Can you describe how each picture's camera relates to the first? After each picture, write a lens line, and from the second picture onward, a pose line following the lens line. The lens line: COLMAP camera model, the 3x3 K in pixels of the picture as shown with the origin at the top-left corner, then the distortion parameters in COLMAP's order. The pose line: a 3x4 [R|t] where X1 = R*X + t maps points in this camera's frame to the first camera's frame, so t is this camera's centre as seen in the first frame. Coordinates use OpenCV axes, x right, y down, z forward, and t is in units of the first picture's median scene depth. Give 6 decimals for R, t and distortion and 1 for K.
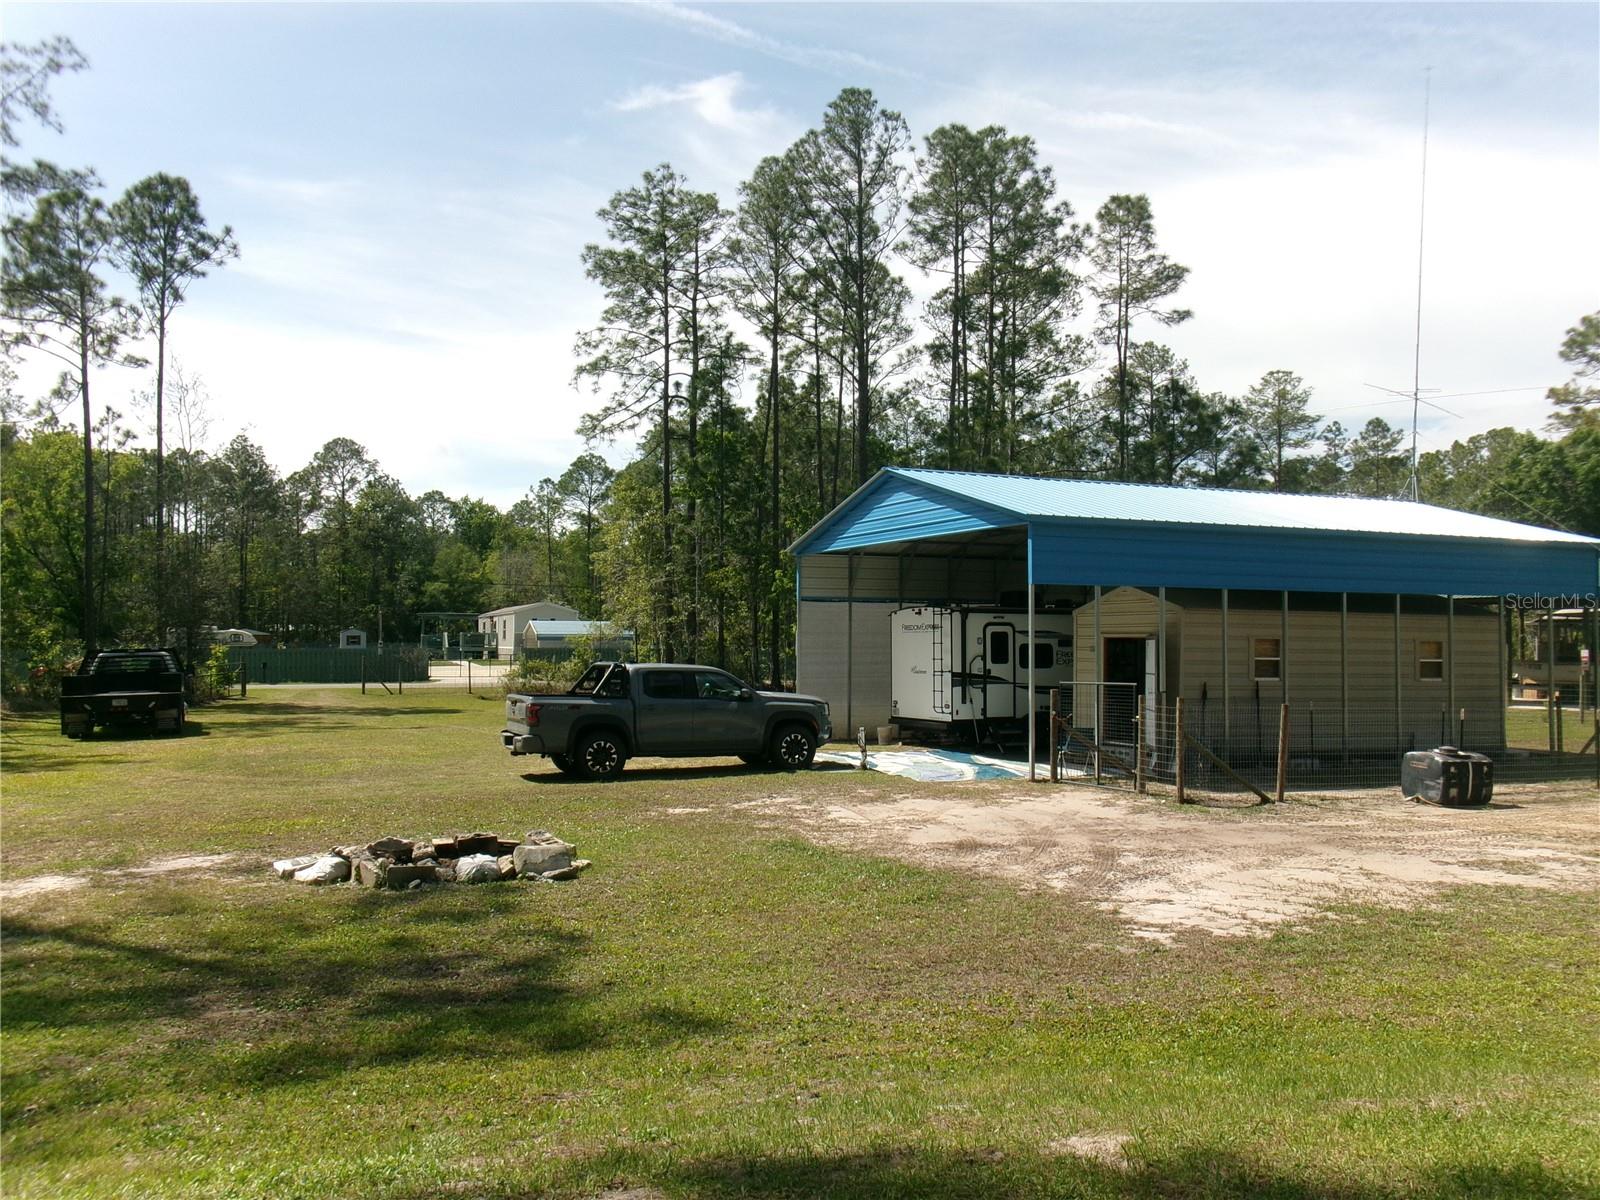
lens RADIAL K [[1304.4, 0, 800.0], [0, 1304.4, 600.0], [0, 0, 1]] dist [0.045537, -0.094290]
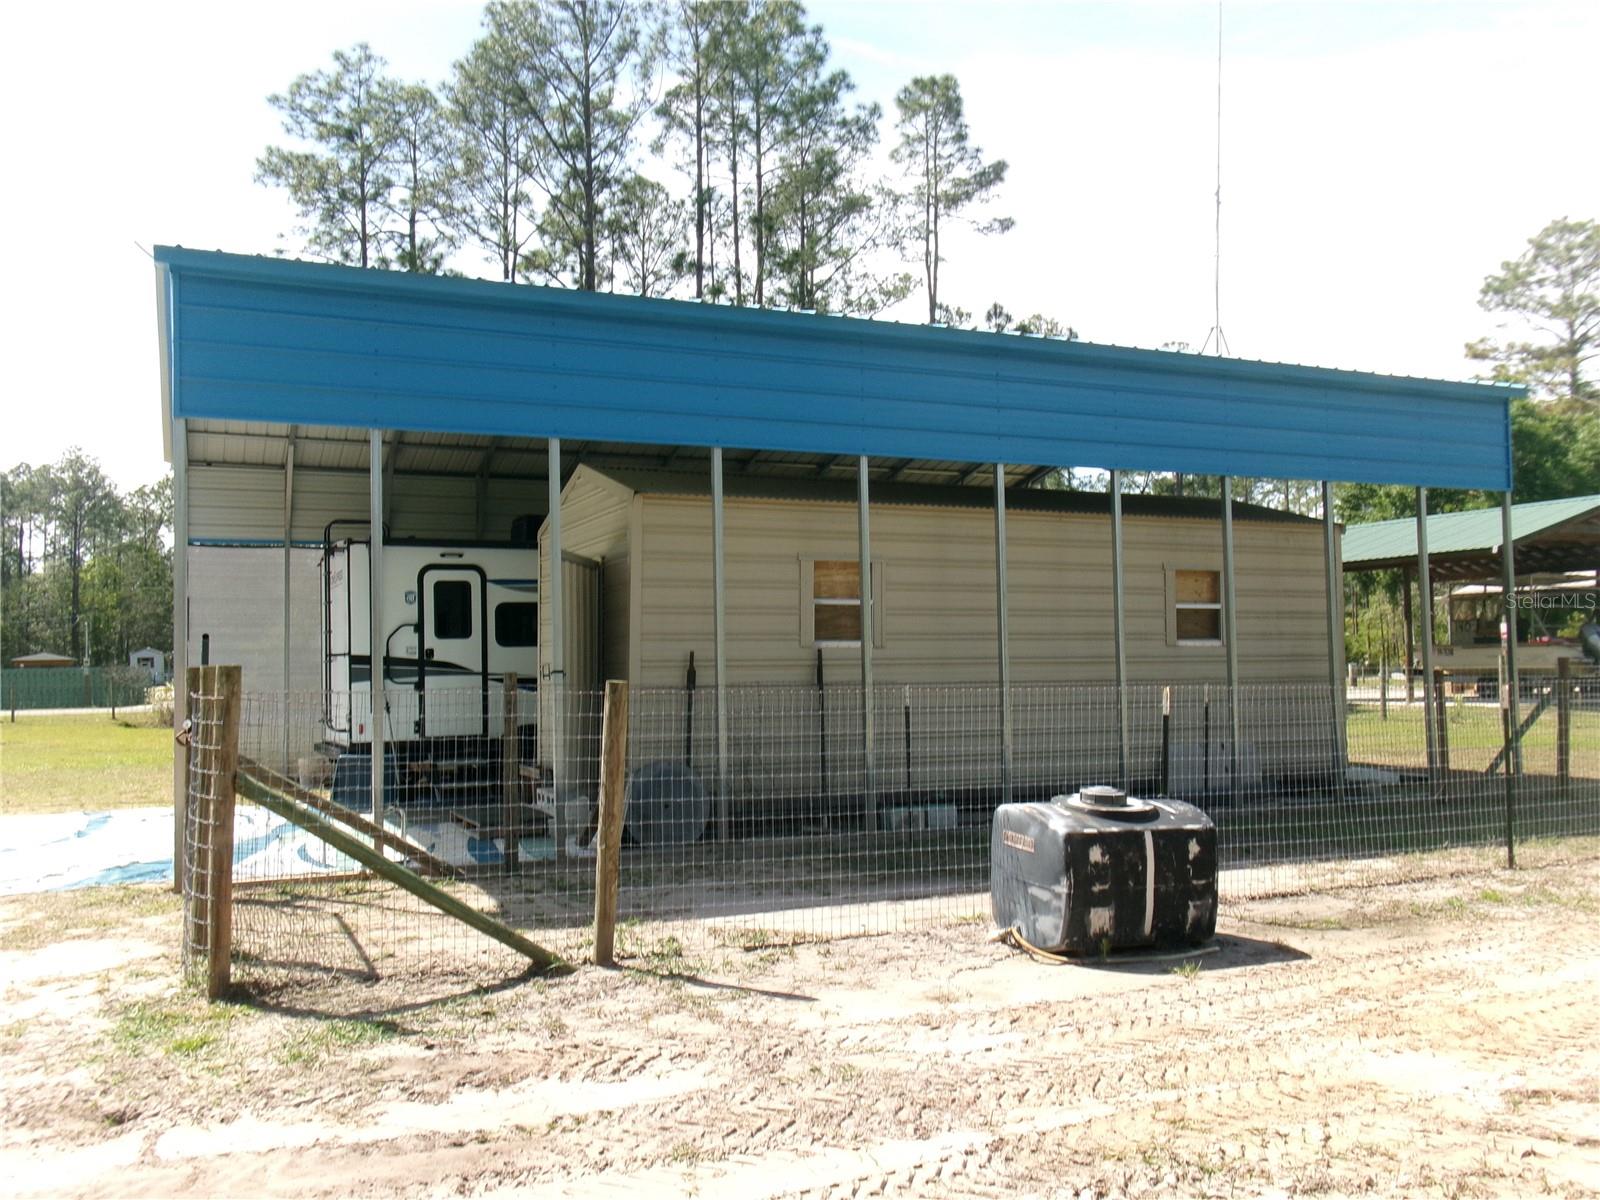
lens RADIAL K [[1304.4, 0, 800.0], [0, 1304.4, 600.0], [0, 0, 1]] dist [0.045537, -0.094290]
pose [[0.998979, -0.021088, 0.039943, 0.278406], [0.021646, 0.999673, -0.013593, 0.043391], [-0.039644, 0.014443, 0.999109, 0.445319]]
